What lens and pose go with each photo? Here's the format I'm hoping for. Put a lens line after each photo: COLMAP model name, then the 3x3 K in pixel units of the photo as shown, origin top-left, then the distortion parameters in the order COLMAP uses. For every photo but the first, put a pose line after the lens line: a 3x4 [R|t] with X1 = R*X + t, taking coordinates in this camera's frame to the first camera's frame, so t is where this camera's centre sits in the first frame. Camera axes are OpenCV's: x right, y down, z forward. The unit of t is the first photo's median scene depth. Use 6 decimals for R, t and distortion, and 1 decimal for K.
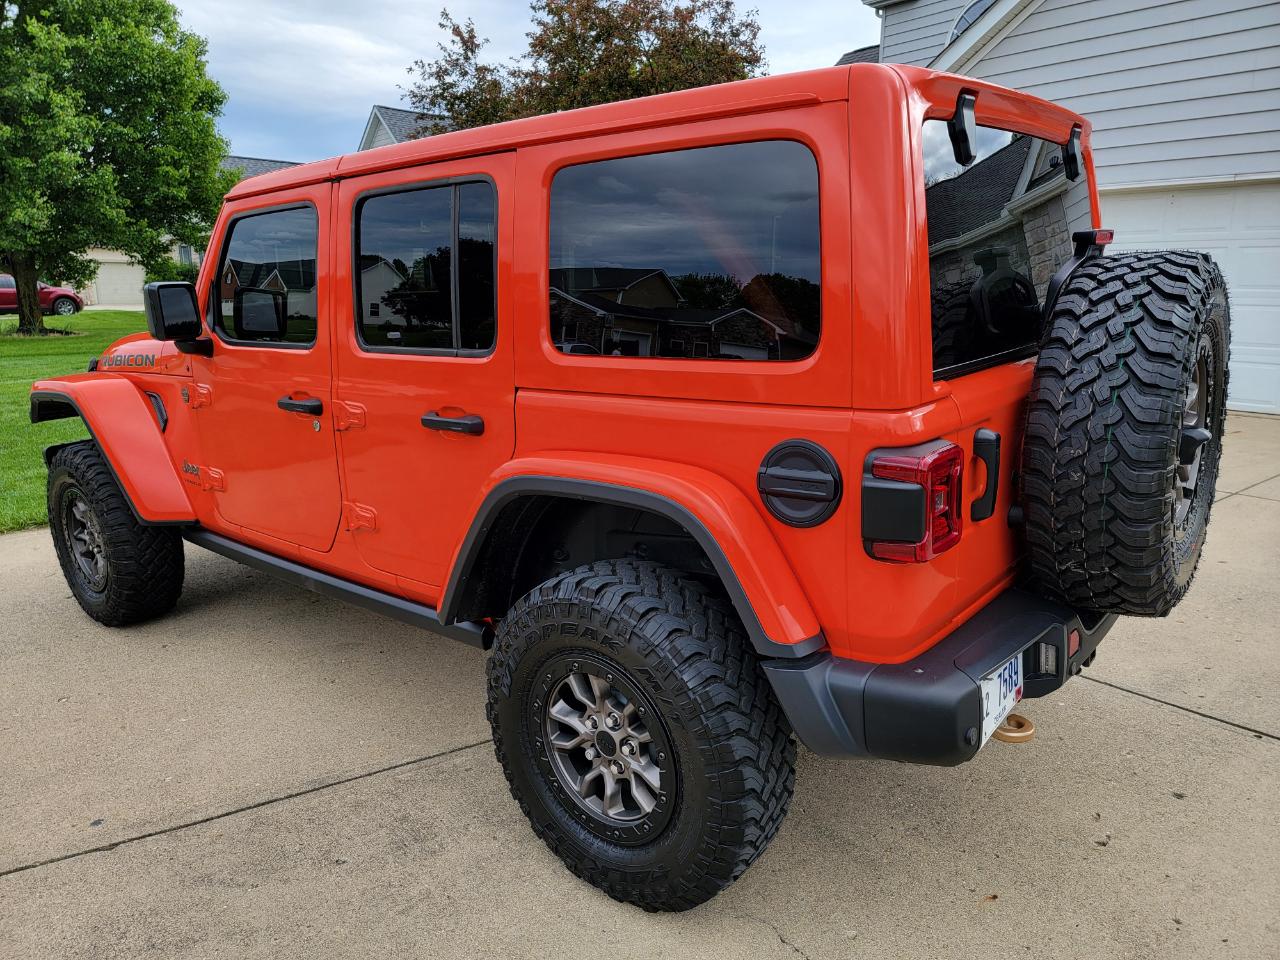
lens RADIAL K [[893.6, 0, 642.1], [0, 893.6, 485.6], [0, 0, 1]] dist [0.096089, -0.086103]
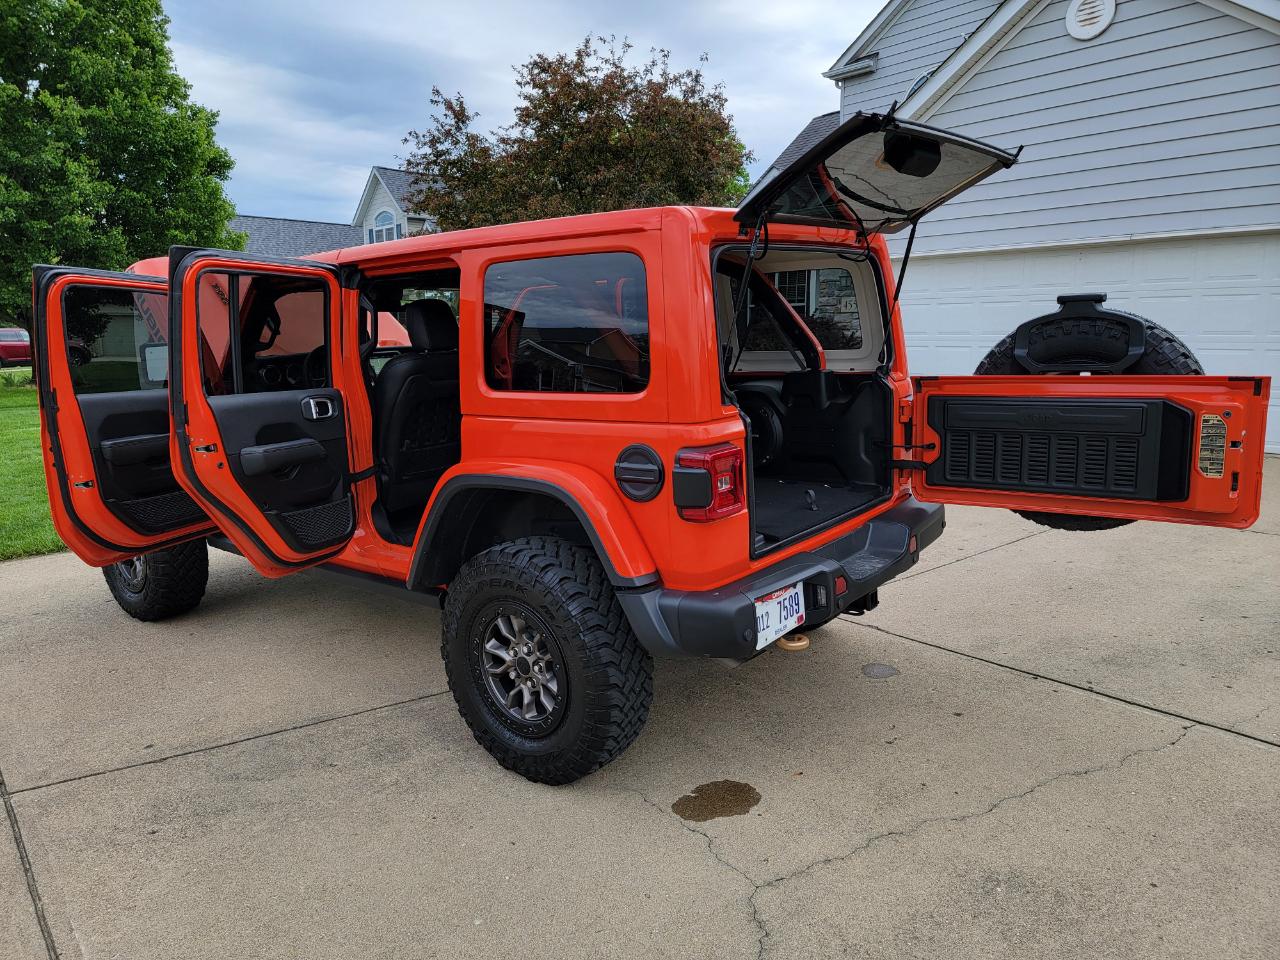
lens RADIAL K [[893.6, 0, 642.1], [0, 893.6, 485.6], [0, 0, 1]] dist [0.096089, -0.086103]
pose [[0.999951, -0.009634, 0.002065, 0.132649], [0.009724, 0.998721, -0.049615, 0.070015], [-0.001584, 0.049633, 0.998766, -0.379143]]
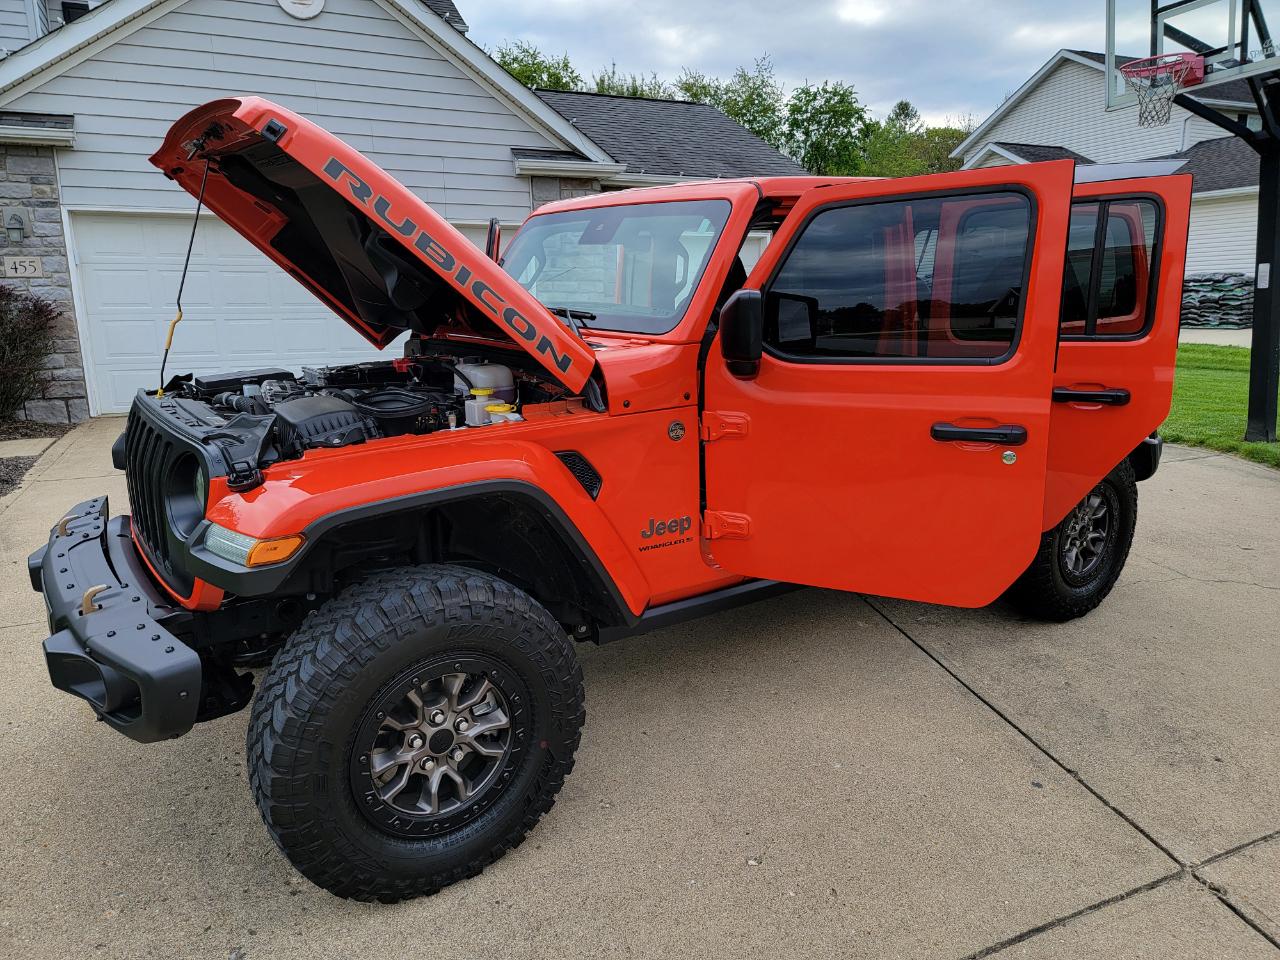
lens RADIAL K [[897.9, 0, 648.8], [0, 897.9, 480.4], [0, 0, 1]] dist [0.087909, -0.081209]
pose [[0.242713, -0.197999, 0.949677, -1.827581], [0.227065, 0.963351, 0.142818, -0.256602], [-0.943150, 0.180974, 0.278776, 1.182179]]
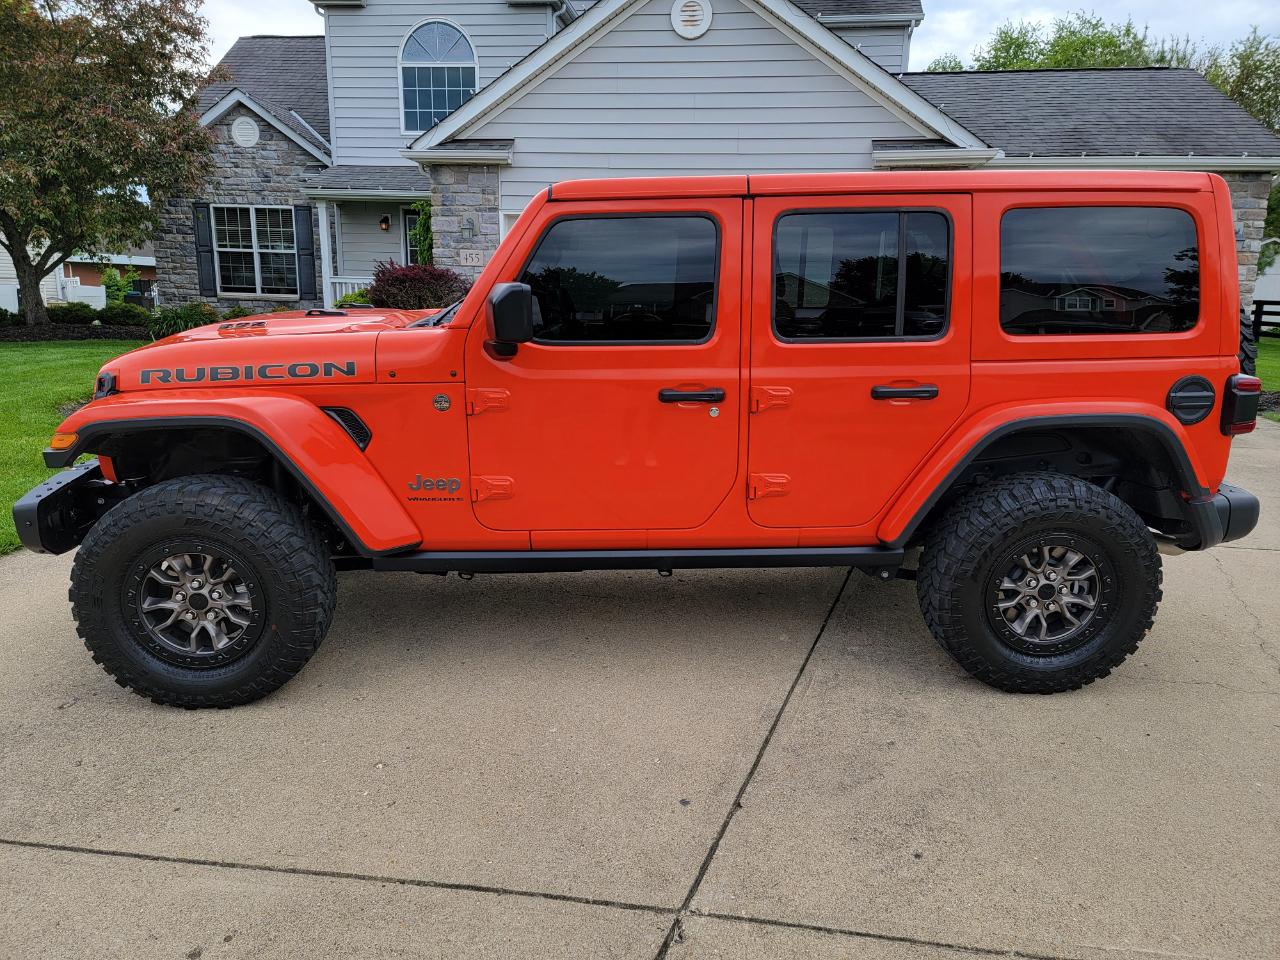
lens RADIAL K [[897.9, 0, 648.8], [0, 897.9, 480.4], [0, 0, 1]] dist [0.087909, -0.081209]
pose [[0.738682, -0.129212, 0.661554, -1.393688], [0.131886, 0.990191, 0.046138, -0.052401], [-0.661026, 0.053168, 0.748477, 0.261027]]
